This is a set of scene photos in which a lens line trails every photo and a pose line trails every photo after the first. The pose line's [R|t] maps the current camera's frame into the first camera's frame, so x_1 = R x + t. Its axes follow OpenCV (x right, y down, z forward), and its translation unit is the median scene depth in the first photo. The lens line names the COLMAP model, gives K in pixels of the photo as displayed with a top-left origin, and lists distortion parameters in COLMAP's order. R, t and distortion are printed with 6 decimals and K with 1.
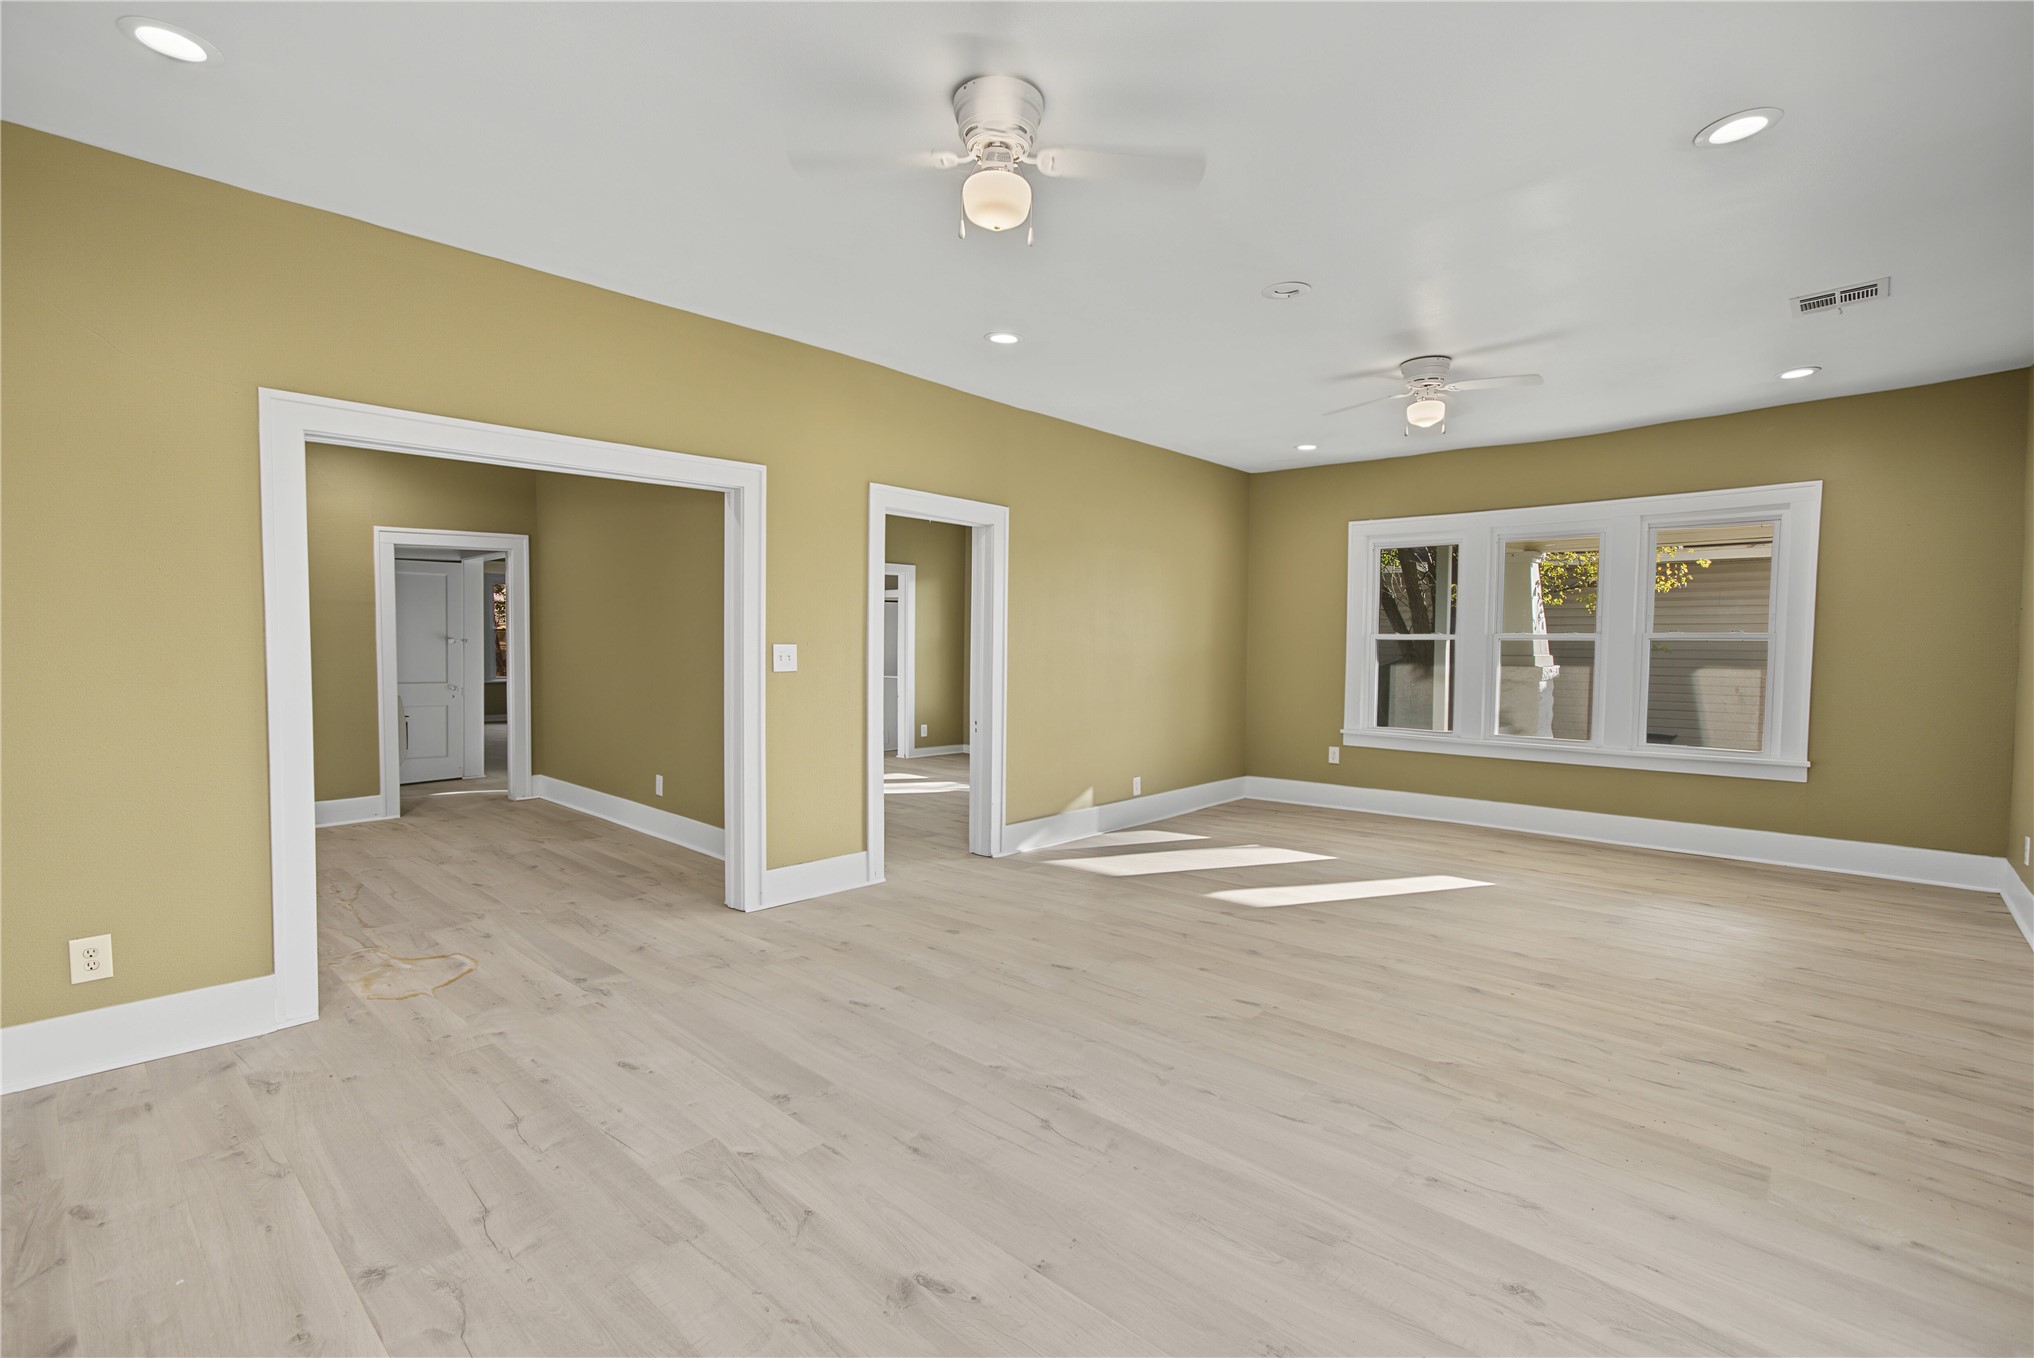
lens RADIAL K [[902.4, 0, 1037.7], [0, 902.4, 680.4], [0, 0, 1]] dist [0.013648, 0.000184]
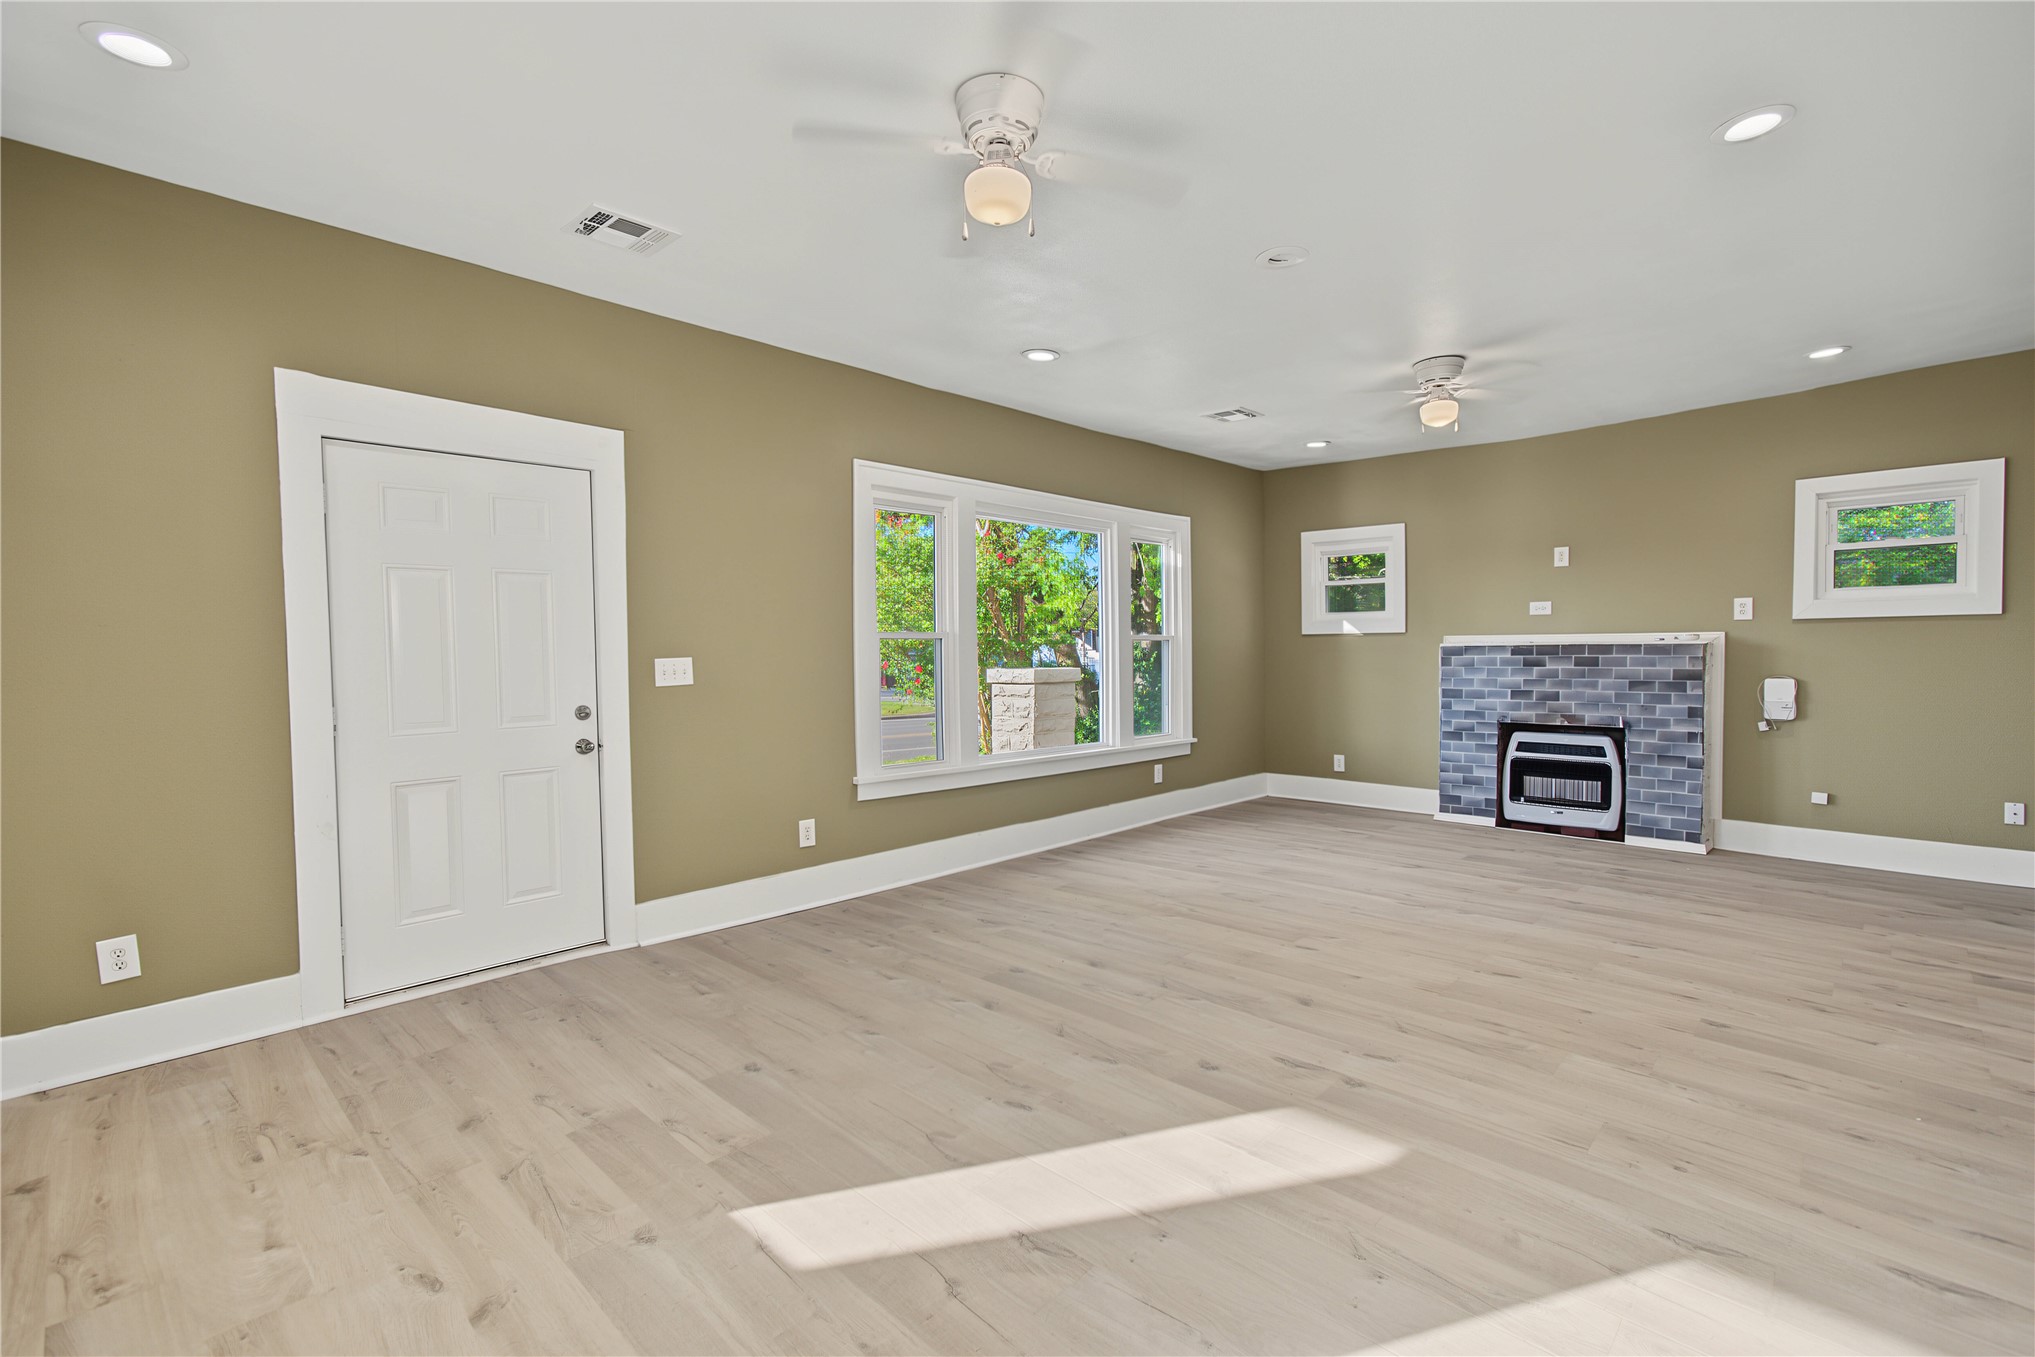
lens RADIAL K [[909.5, 0, 1023.3], [0, 909.5, 676.0], [0, 0, 1]] dist [0.008791, -0.000664]
pose [[-0.999105, 0.000786, 0.042286, 0.513471], [0.003873, 0.997325, 0.072993, -0.075416], [-0.042115, 0.073092, -0.996436, 2.027929]]
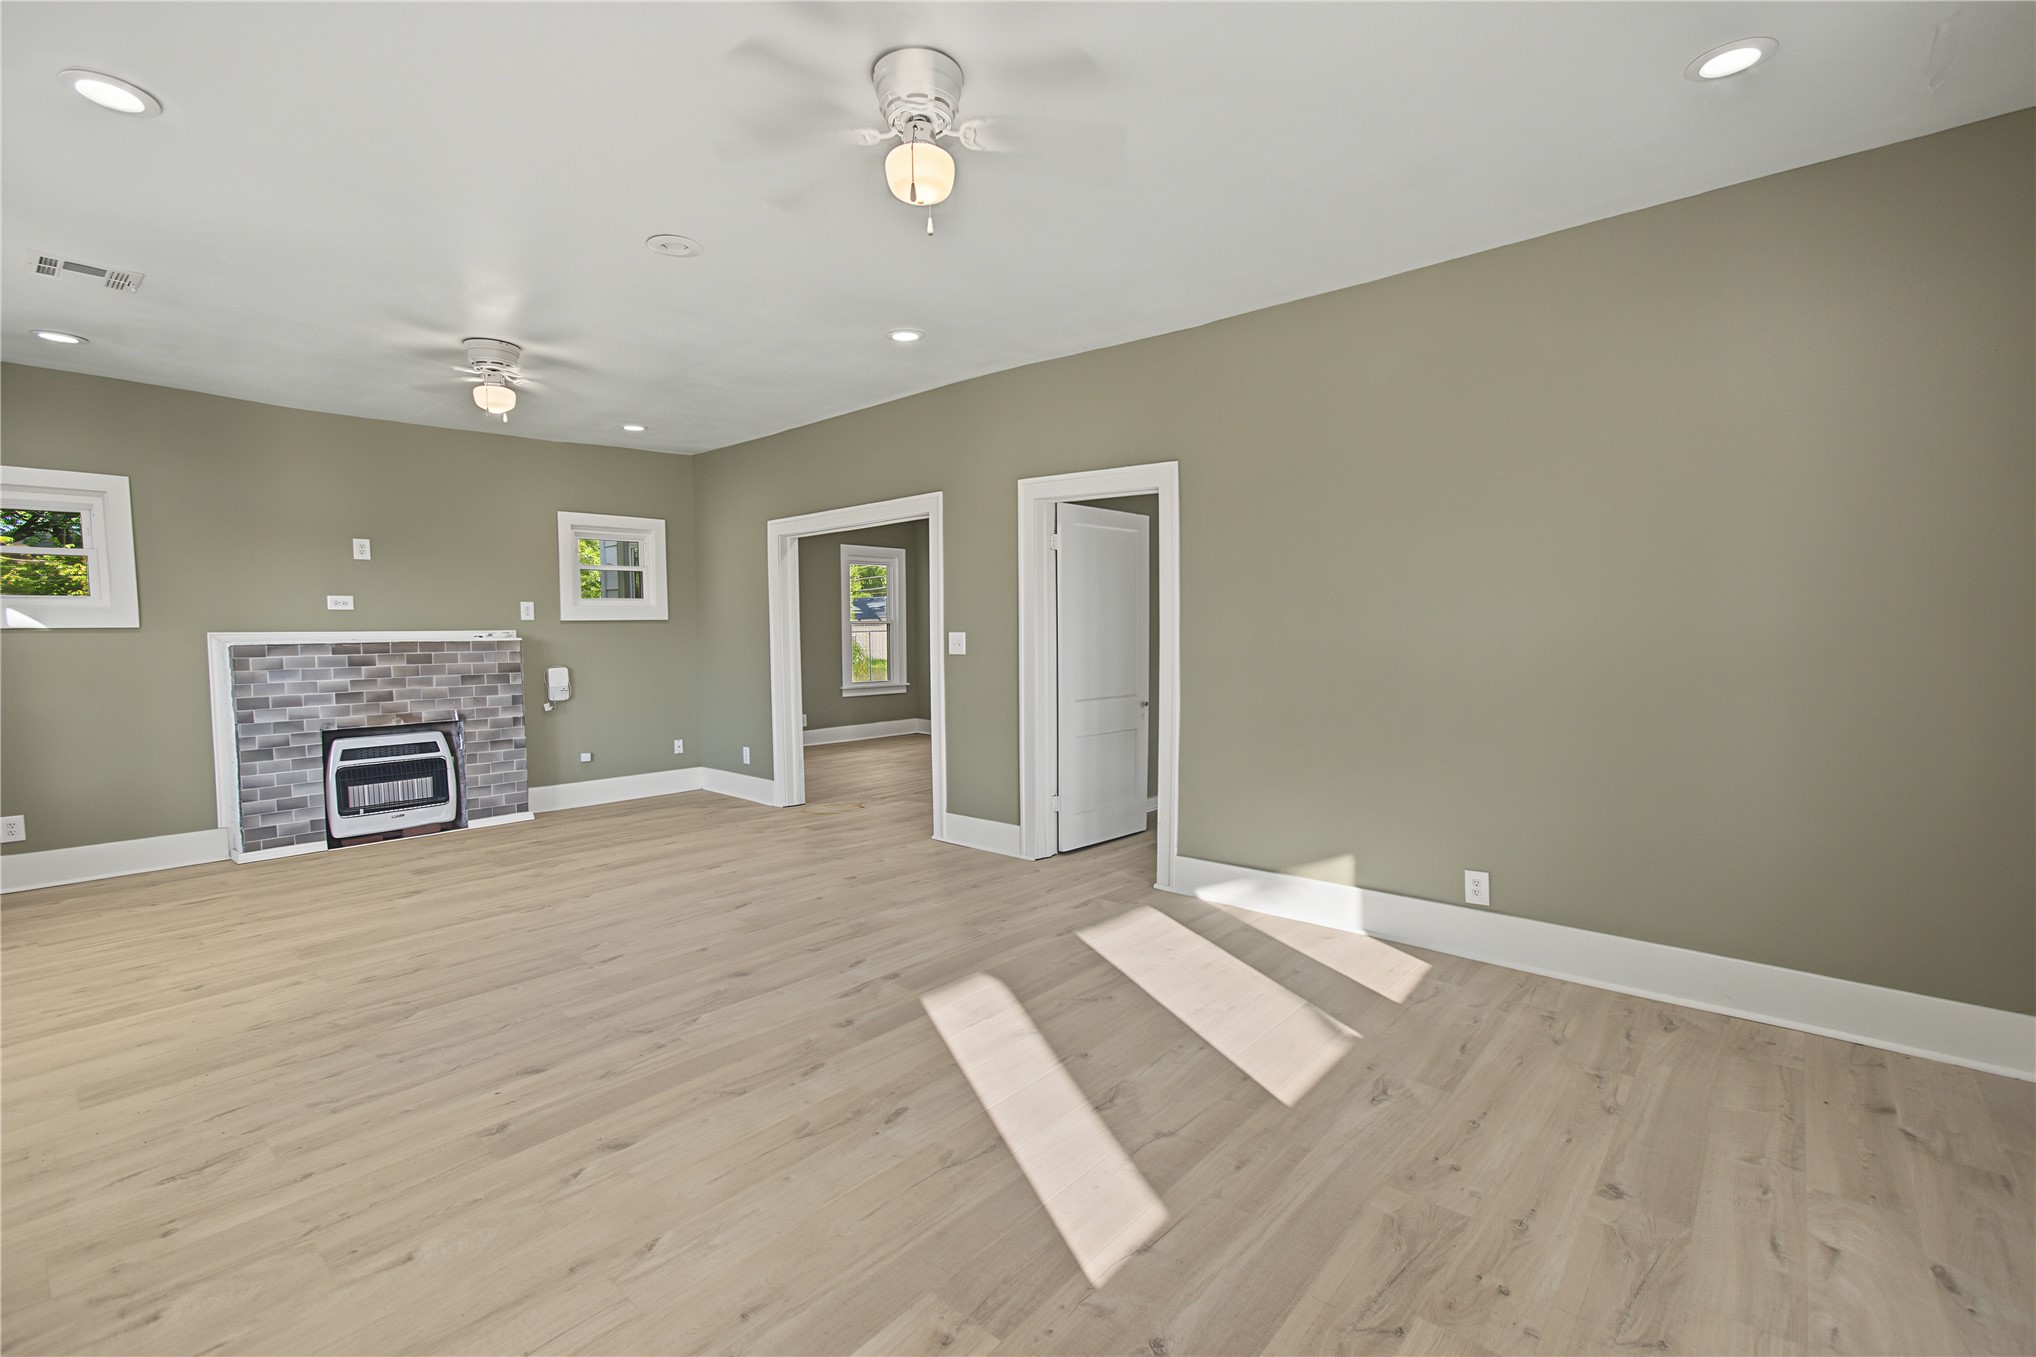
lens RADIAL K [[909.9, 0, 1023.8], [0, 909.9, 676.0], [0, 0, 1]] dist [0.008791, -0.000664]
pose [[0.003697, 0.045417, -0.998961, 1.250534], [-0.028654, 0.998563, 0.045293, -0.051192], [0.999583, 0.028457, 0.004993, 1.398844]]
